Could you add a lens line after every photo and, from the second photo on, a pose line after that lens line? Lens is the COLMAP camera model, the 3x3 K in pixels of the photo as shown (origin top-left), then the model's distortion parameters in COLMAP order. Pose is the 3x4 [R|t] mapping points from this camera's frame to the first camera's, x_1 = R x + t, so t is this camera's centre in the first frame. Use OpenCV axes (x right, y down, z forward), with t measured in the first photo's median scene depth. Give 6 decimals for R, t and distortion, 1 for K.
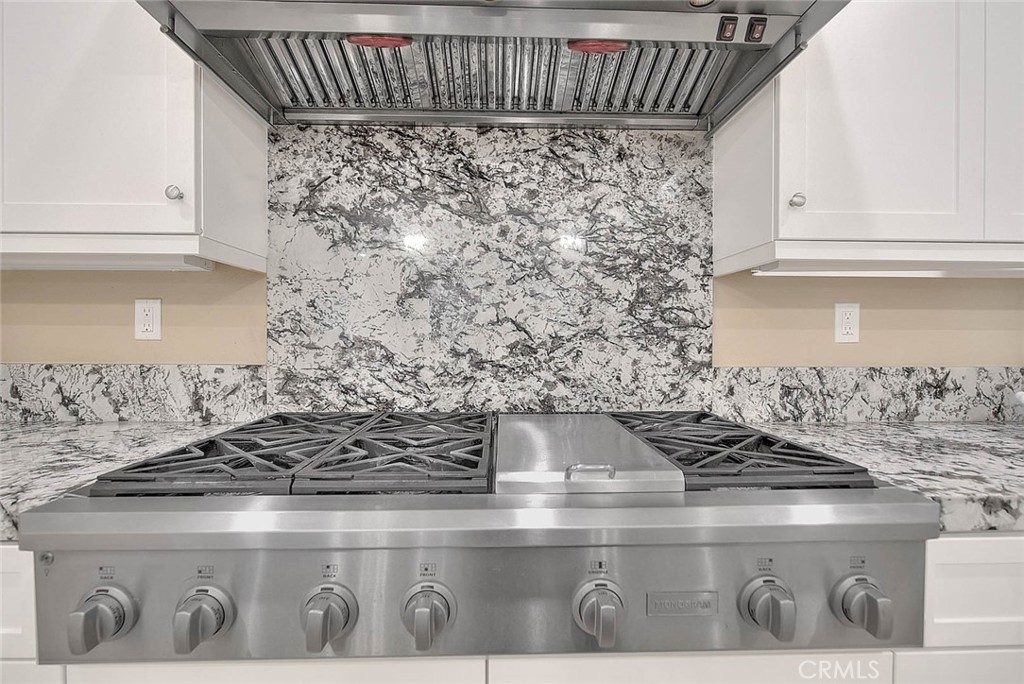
lens RADIAL K [[488.4, 0, 510.9], [0, 488.4, 340.1], [0, 0, 1]] dist [0.001856, -0.000058]
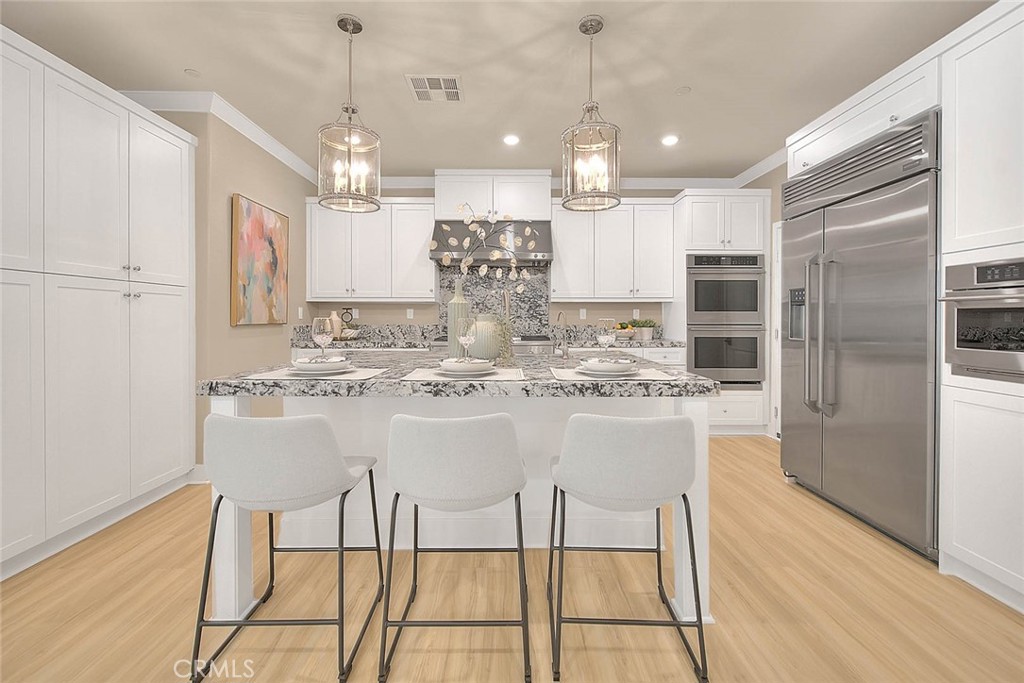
lens RADIAL K [[425.9, 0, 514.2], [0, 425.9, 320.1], [0, 0, 1]] dist [0.001285, -0.000042]
pose [[0.999806, -0.003507, -0.019396, 0.199894], [0.003406, 0.999981, -0.005230, 0.032295], [0.019414, 0.005163, 0.999798, -2.549205]]
